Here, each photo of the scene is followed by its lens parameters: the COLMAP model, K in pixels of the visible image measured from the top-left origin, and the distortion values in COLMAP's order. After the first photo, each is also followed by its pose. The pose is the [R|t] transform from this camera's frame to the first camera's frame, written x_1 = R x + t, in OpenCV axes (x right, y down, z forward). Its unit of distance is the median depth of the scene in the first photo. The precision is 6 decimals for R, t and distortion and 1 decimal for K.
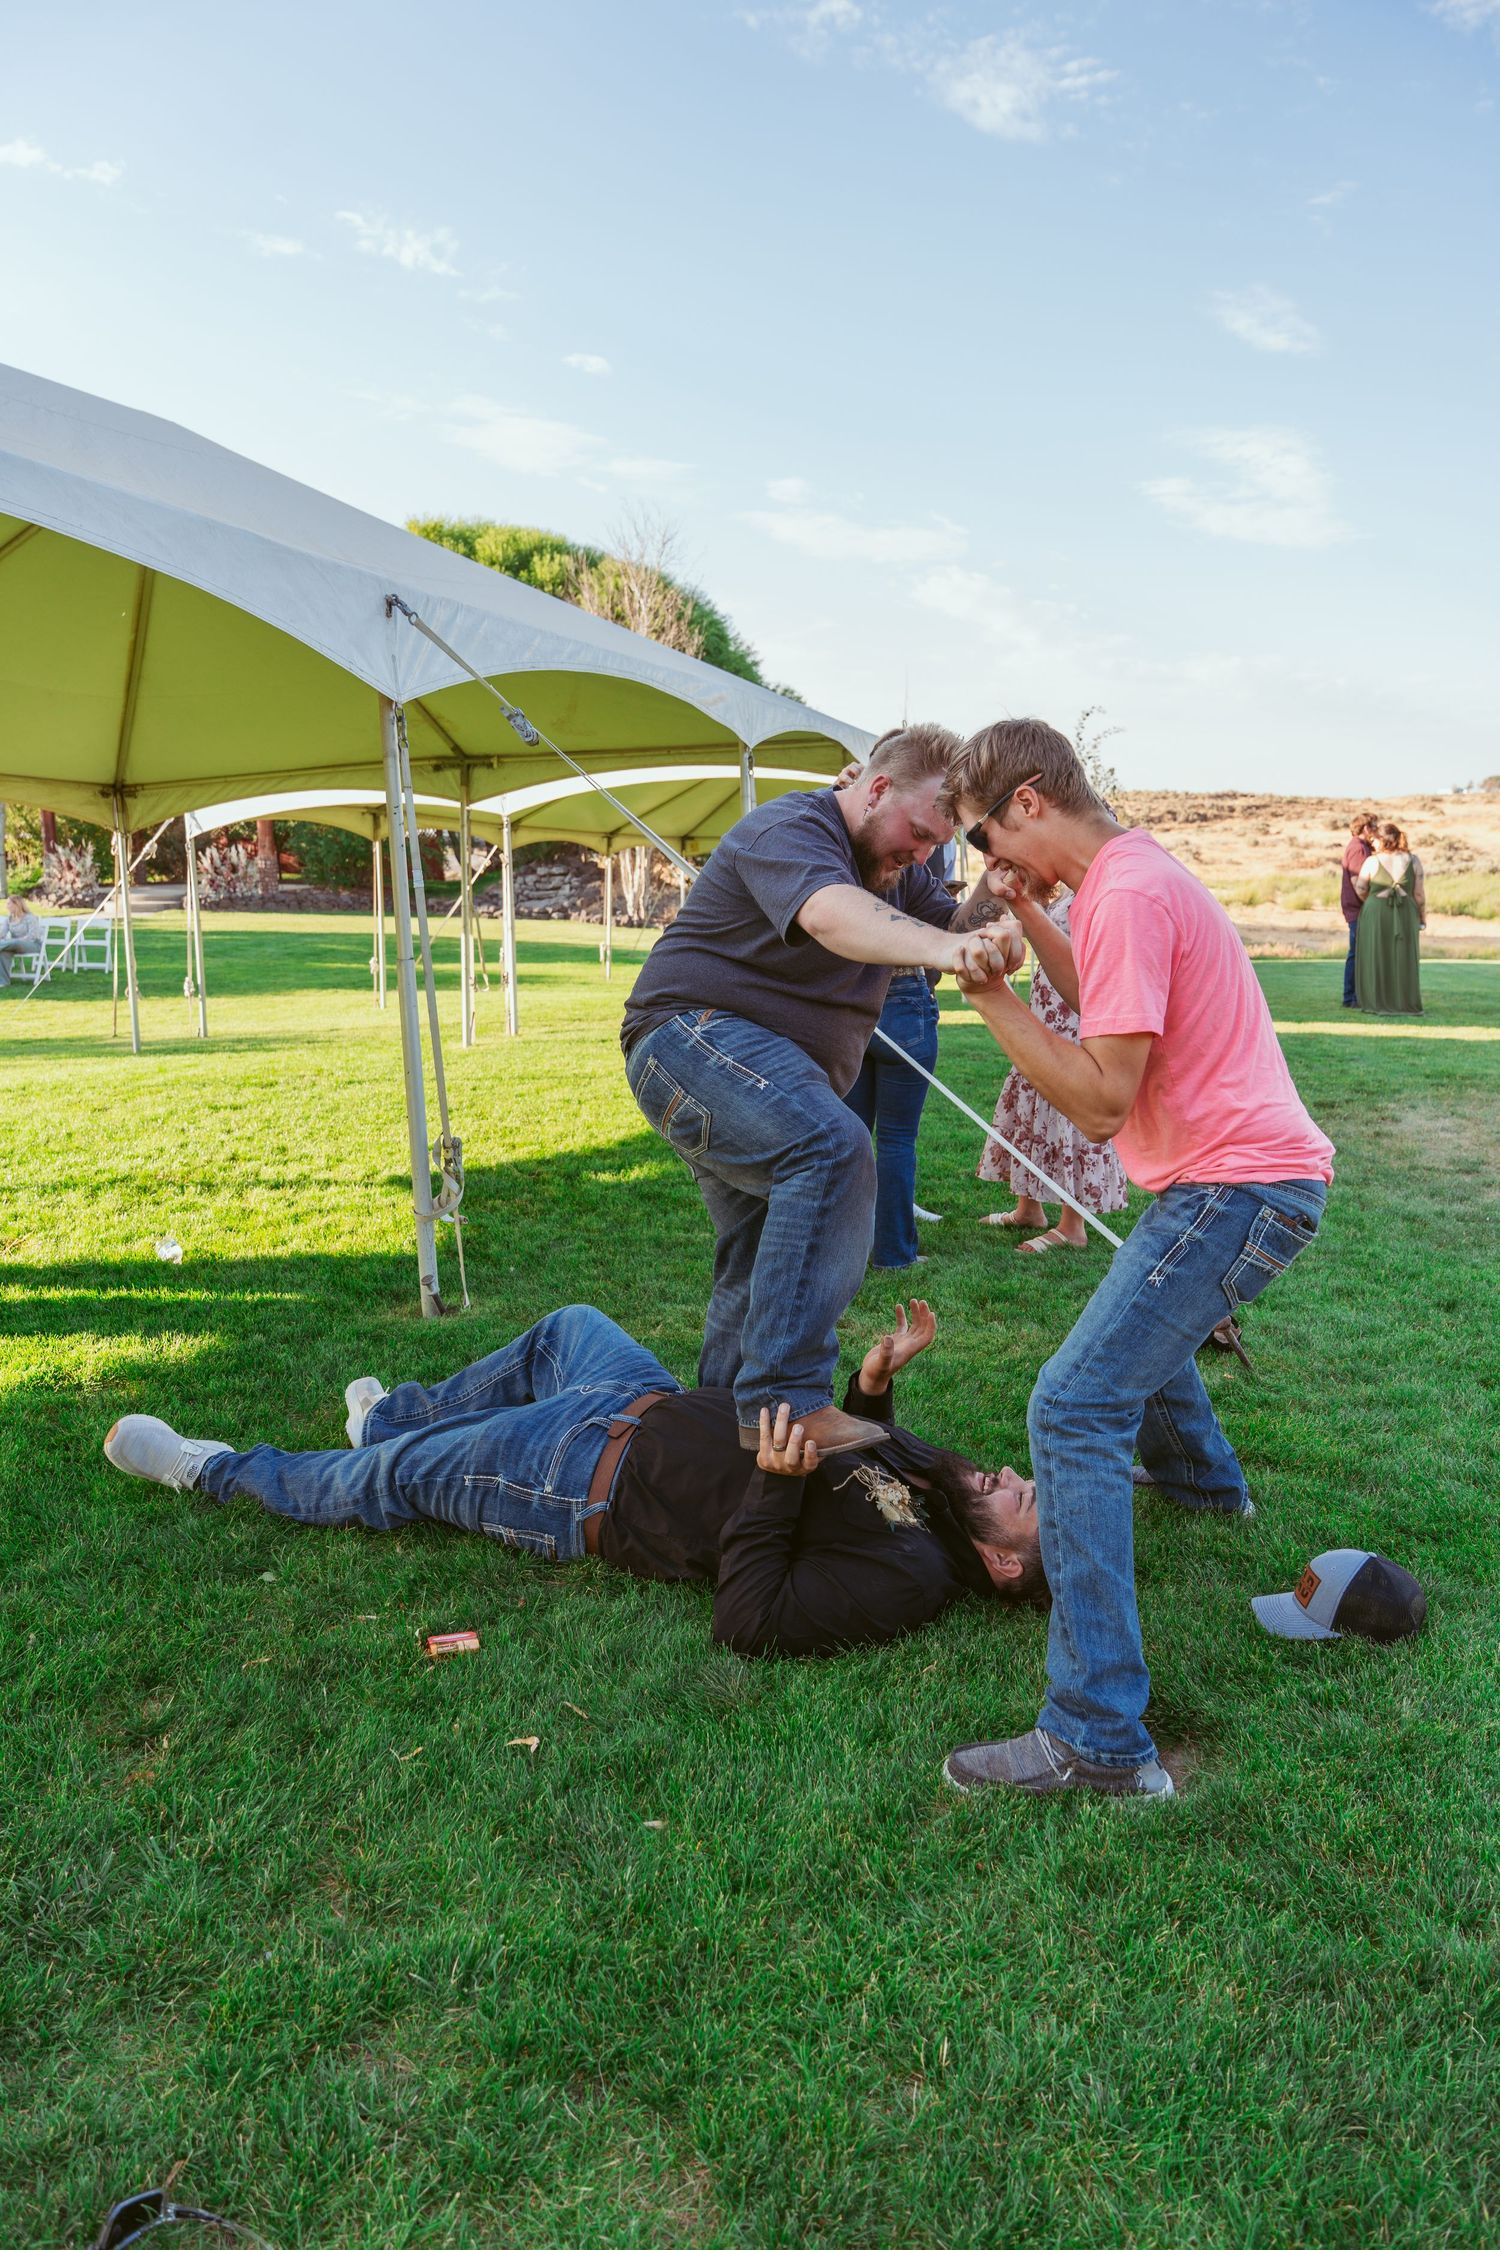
lens RADIAL K [[1483.5, 0, 750.0], [0, 1483.5, 1125.0], [0, 0, 1]] dist [-0.004517, 0.002706]
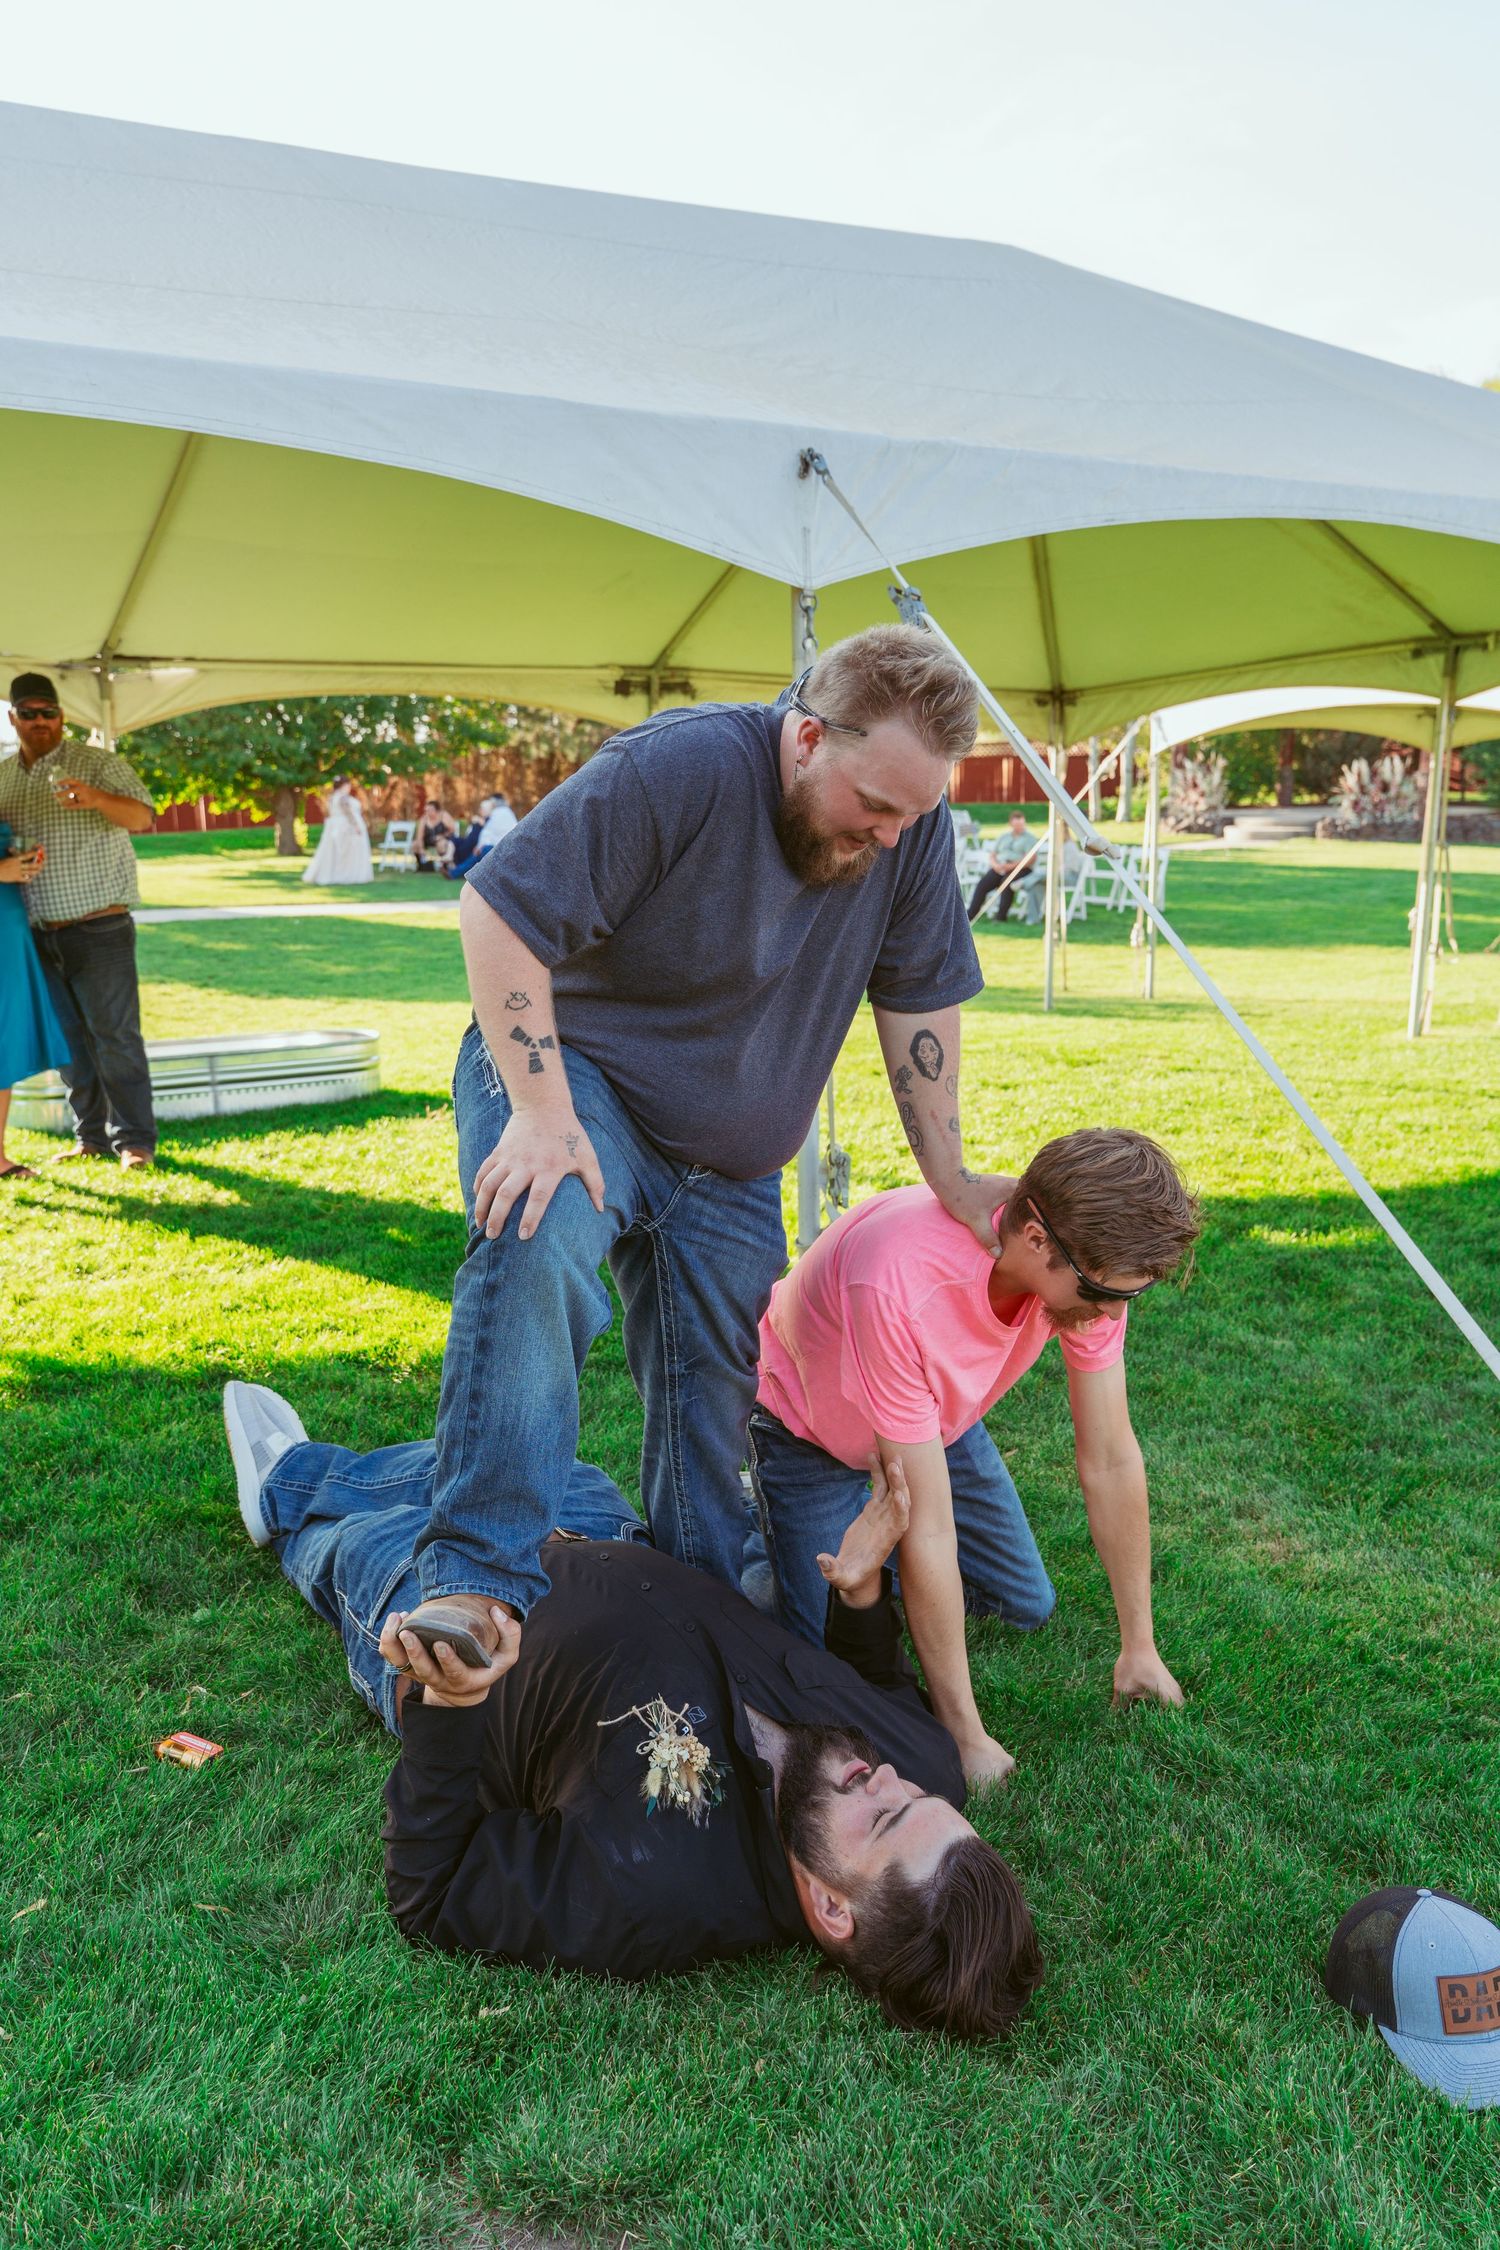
lens RADIAL K [[1875.2, 0, 750.0], [0, 1875.2, 1125.0], [0, 0, 1]] dist [0.004012, -0.020663]
pose [[0.758060, 0.114131, -0.642121, 0.137048], [-0.108953, 0.992894, 0.047852, -0.016015], [0.643019, 0.033686, 0.765109, 0.077547]]
